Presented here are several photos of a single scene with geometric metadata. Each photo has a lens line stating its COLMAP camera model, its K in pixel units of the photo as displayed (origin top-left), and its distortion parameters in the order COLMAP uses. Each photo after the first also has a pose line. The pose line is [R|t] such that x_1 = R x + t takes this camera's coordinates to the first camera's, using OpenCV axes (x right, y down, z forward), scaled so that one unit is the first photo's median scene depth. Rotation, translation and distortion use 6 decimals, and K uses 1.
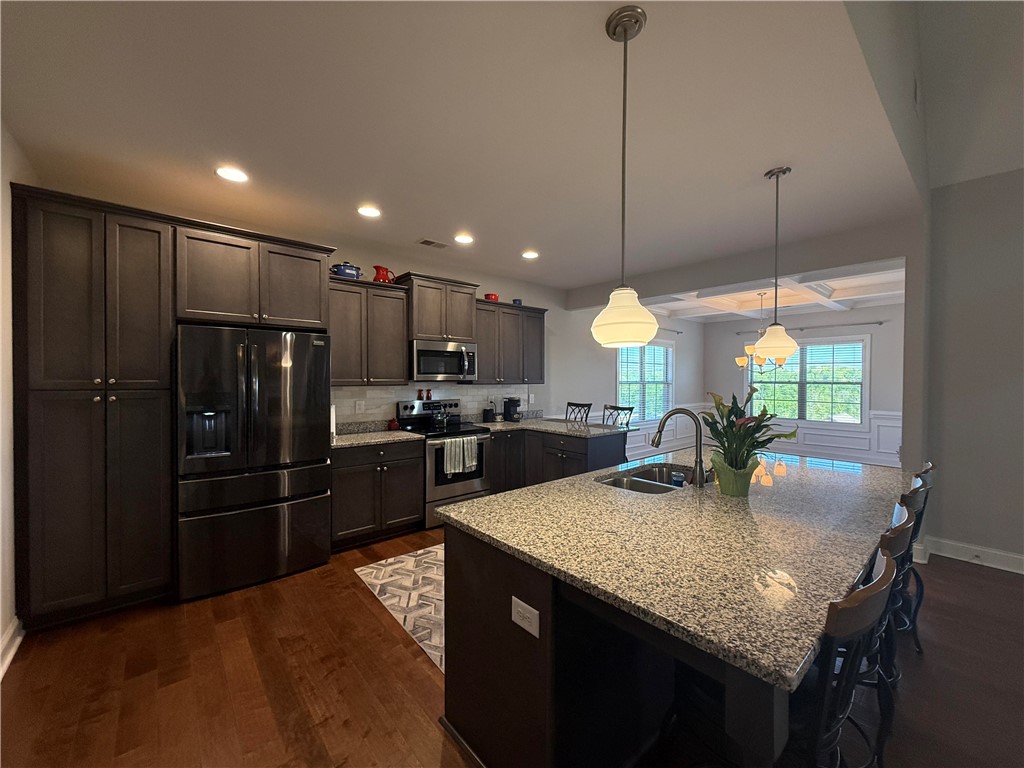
lens RADIAL K [[413.0, 0, 512.0], [0, 413.0, 384.0], [0, 0, 1]] dist [0.001359, 0.000131]
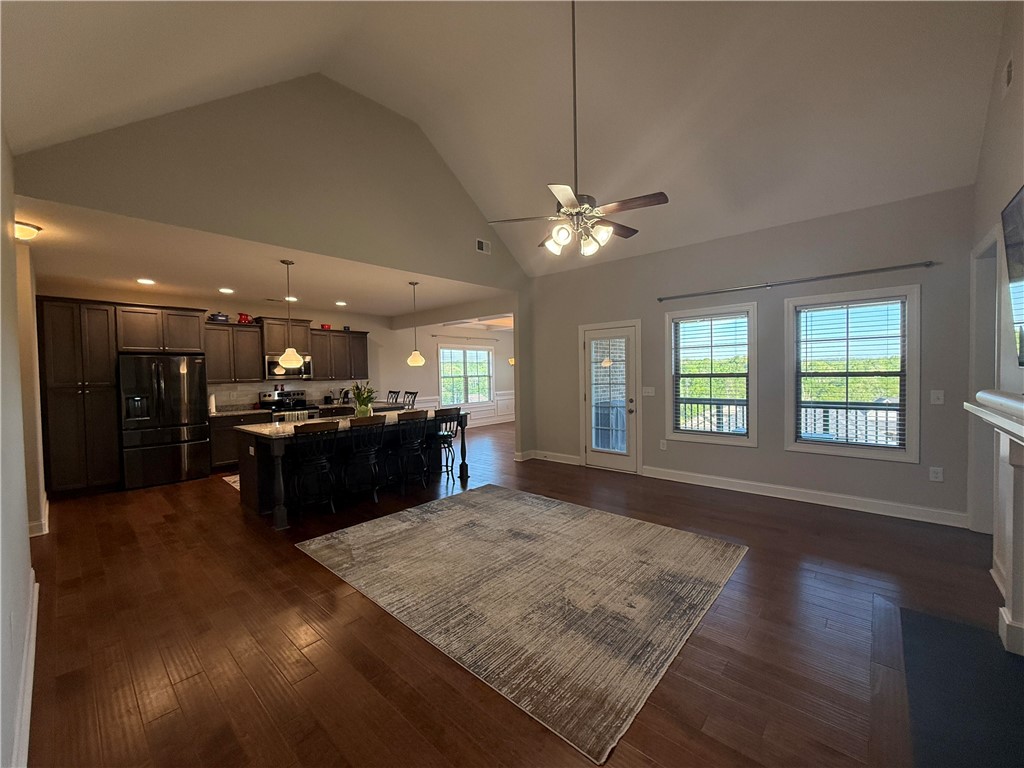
lens RADIAL K [[408.8, 0, 512.0], [0, 408.8, 384.0], [0, 0, 1]] dist [-0.001283, -0.000244]
pose [[0.992006, -0.023210, 0.124034, 0.577356], [0.021245, 0.999627, 0.017138, 0.003228], [-0.124386, -0.014365, 0.992130, -0.831006]]
